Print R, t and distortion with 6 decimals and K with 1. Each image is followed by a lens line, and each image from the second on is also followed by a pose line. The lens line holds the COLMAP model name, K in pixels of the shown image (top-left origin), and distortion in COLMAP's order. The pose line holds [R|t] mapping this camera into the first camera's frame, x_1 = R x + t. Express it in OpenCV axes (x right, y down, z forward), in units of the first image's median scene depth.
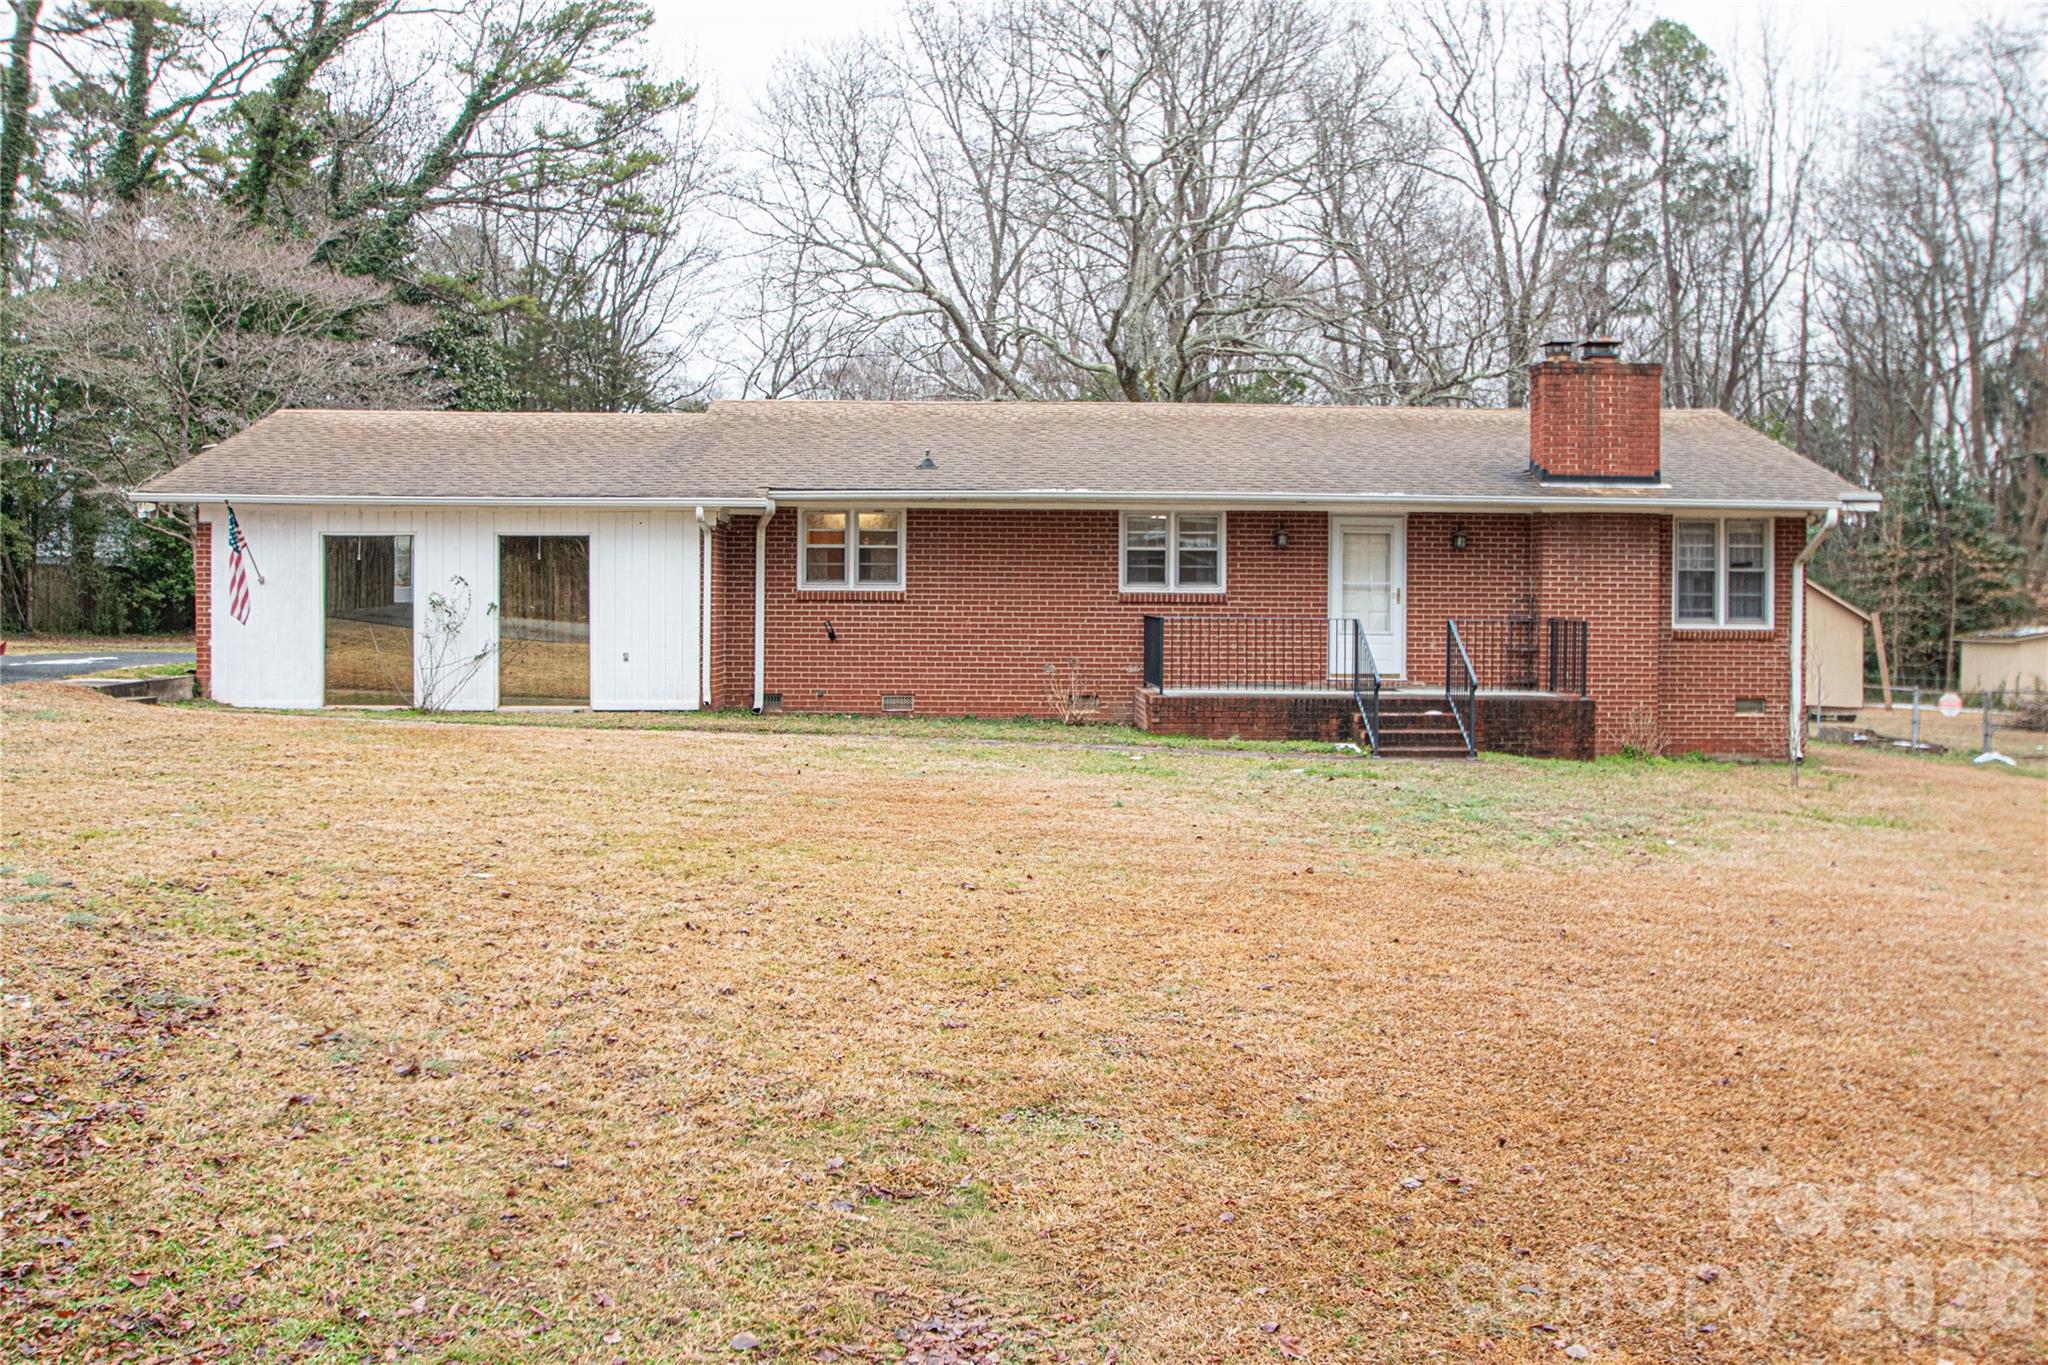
lens RADIAL K [[1644.7, 0, 1024.0], [0, 1644.7, 682.5], [0, 0, 1]] dist [0.044452, 0.000341]
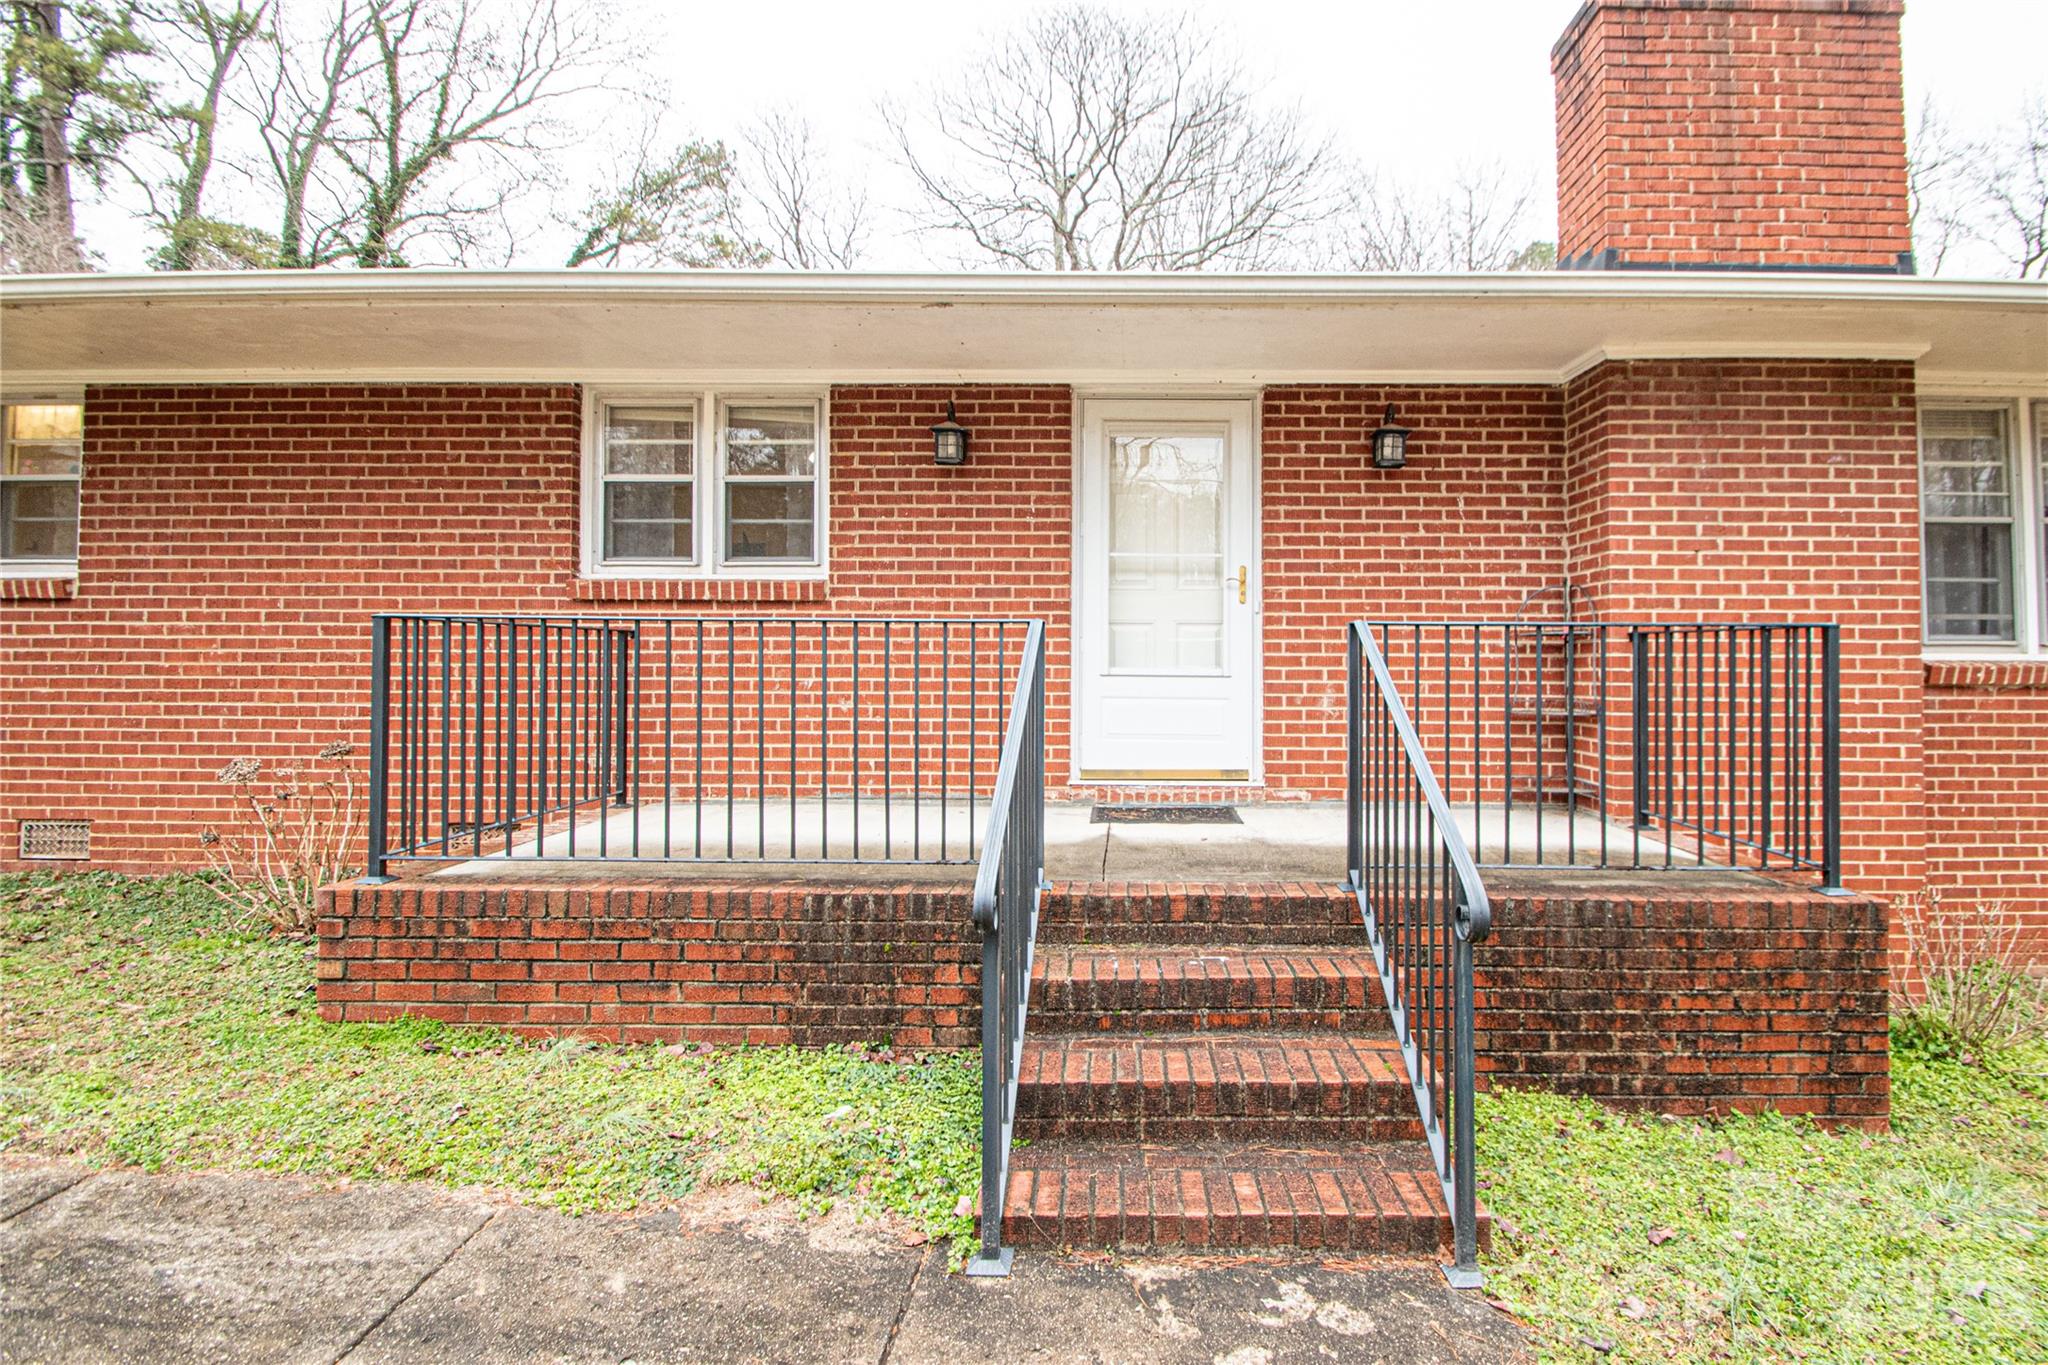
lens RADIAL K [[1066.9, 0, 1024.0], [0, 1066.9, 682.5], [0, 0, 1]] dist [0.001403, -0.000115]
pose [[0.997406, -0.002511, -0.071938, 0.193110], [0.000231, 0.999498, -0.031681, -0.019222], [0.071982, 0.031583, 0.996906, 0.733342]]
